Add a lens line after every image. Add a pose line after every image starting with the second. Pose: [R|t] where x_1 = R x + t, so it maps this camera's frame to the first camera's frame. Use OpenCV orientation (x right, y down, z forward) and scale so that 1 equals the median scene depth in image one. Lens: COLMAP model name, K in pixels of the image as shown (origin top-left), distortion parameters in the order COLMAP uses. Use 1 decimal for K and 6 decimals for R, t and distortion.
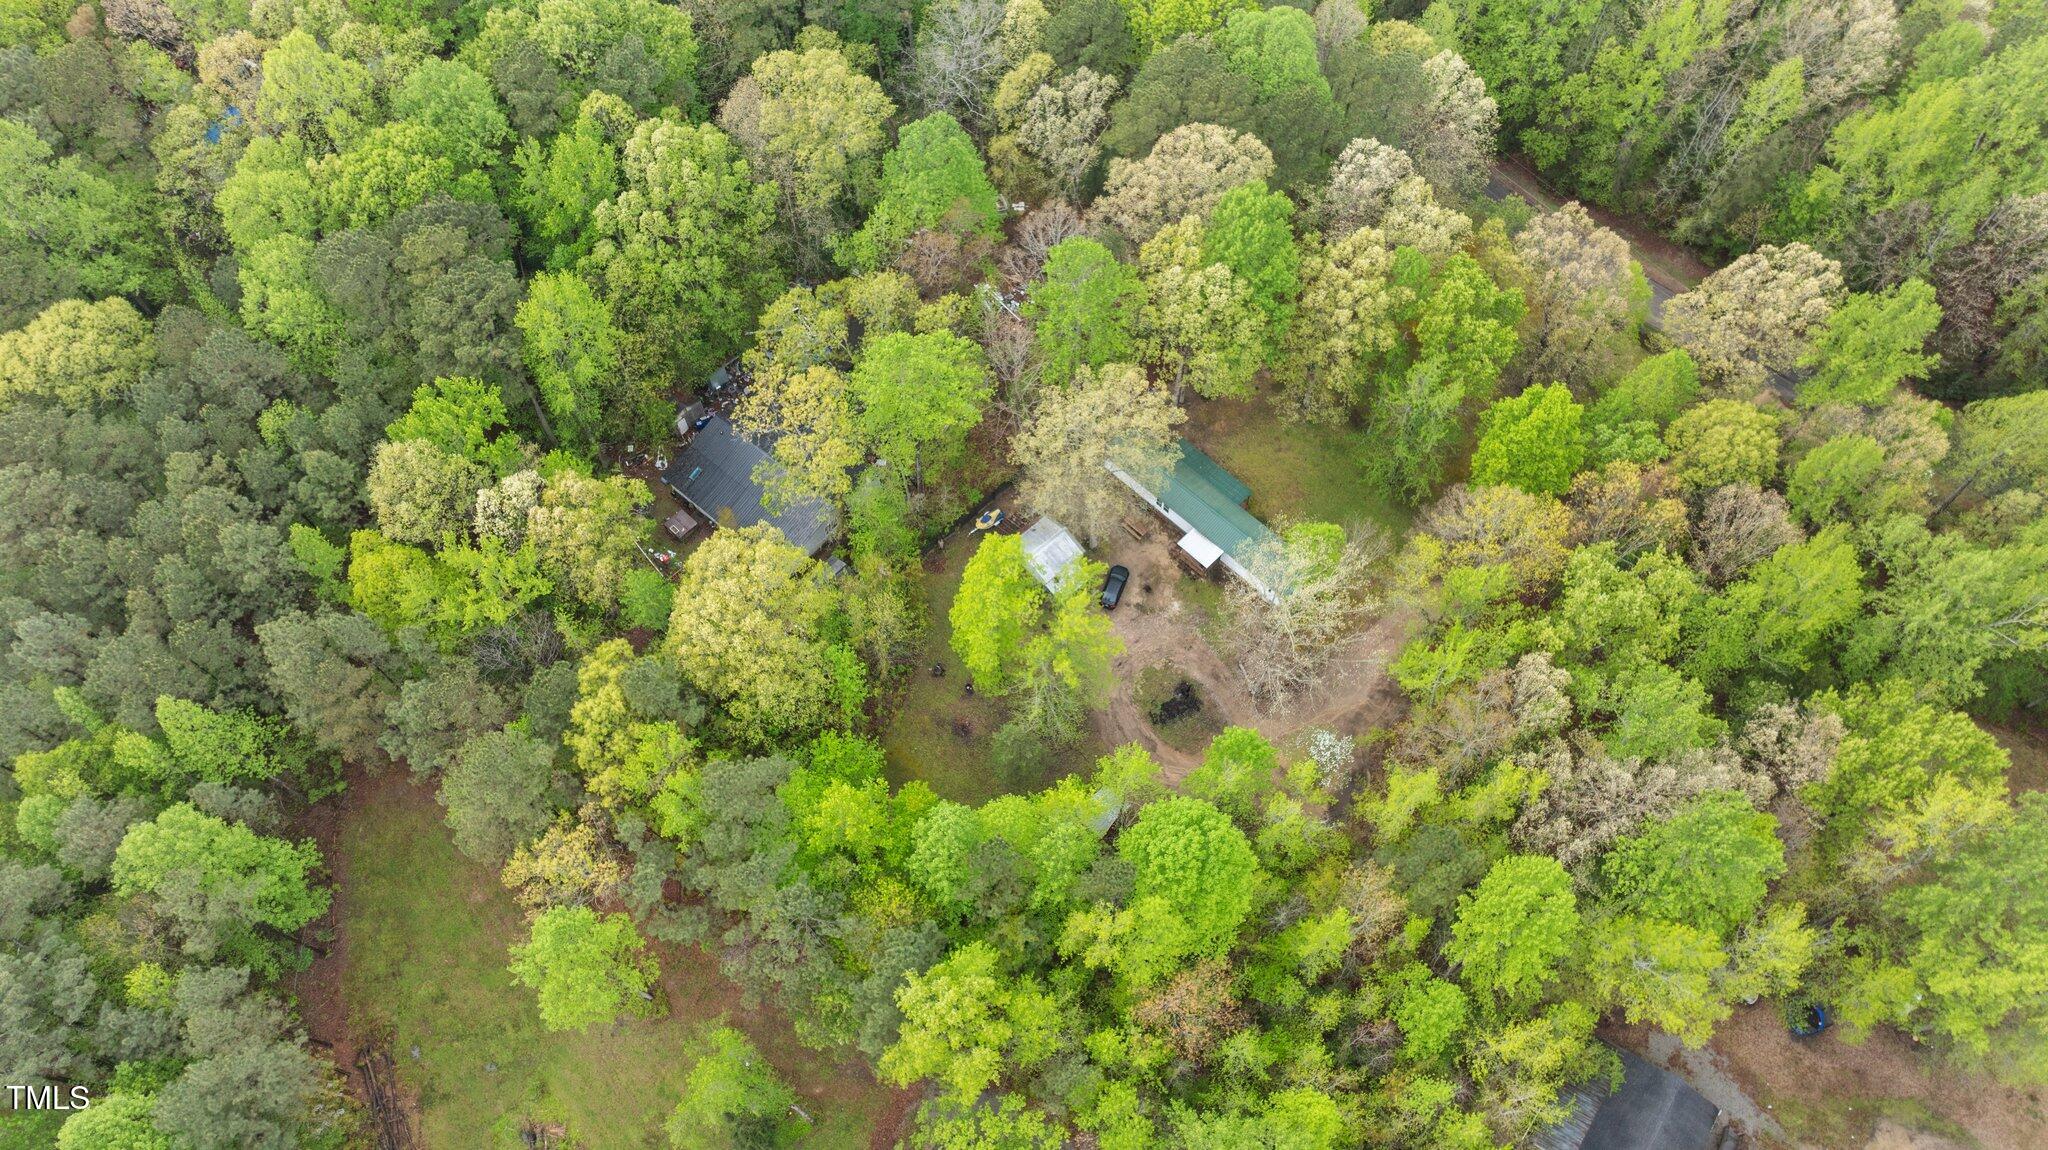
lens RADIAL K [[1439.9, 0, 1022.8], [0, 1439.9, 574.8], [0, 0, 1]] dist [-0.000185, -0.000861]
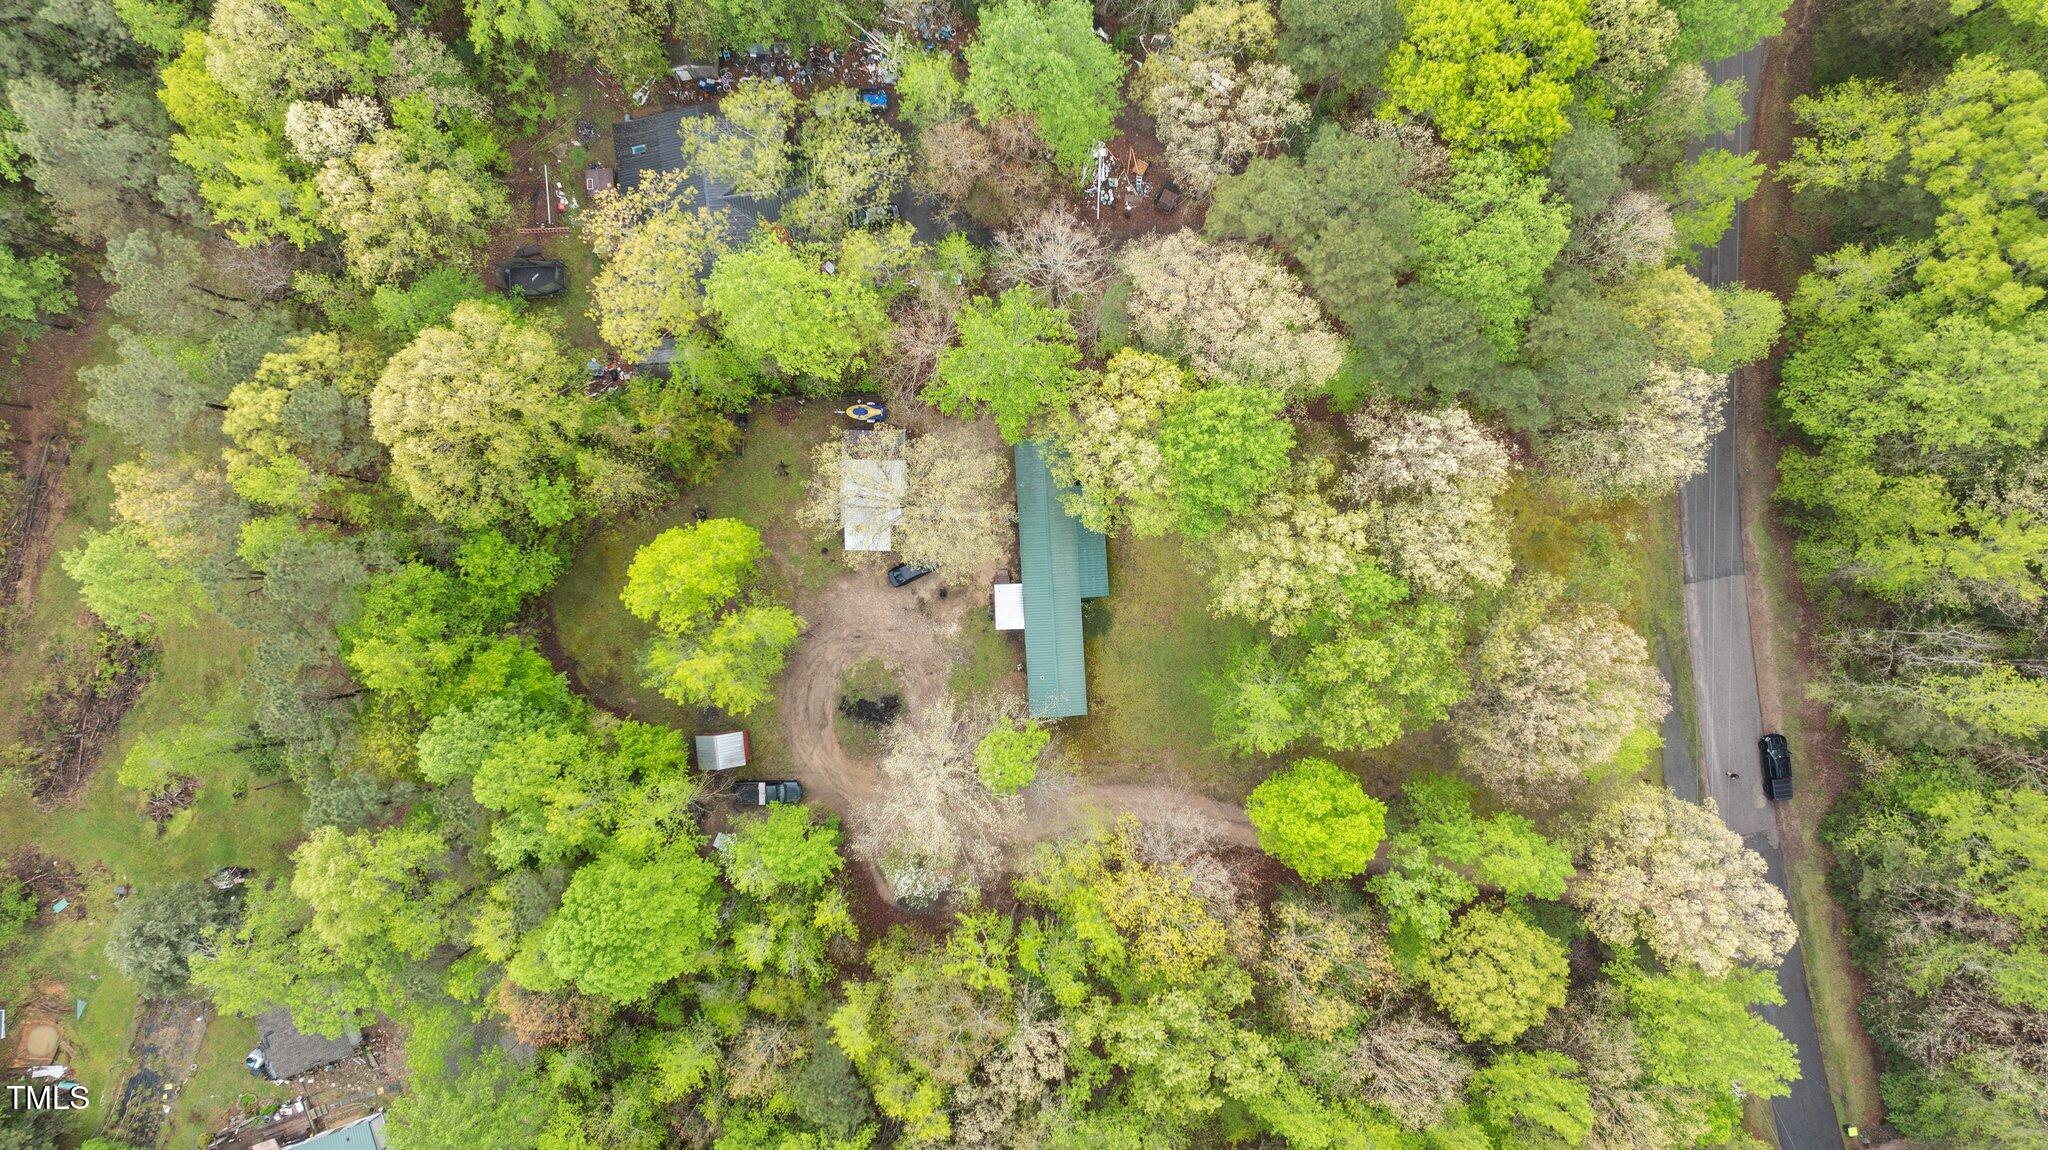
lens RADIAL K [[1439.0, 0, 1024.7], [0, 1439.0, 576.0], [0, 0, 1]] dist [0.003911, 0.002124]
pose [[0.736412, 0.676523, -0.003766, 0.120708], [-0.596272, 0.651666, 0.468819, -0.450326], [0.319621, -0.342998, 0.883286, 0.227581]]
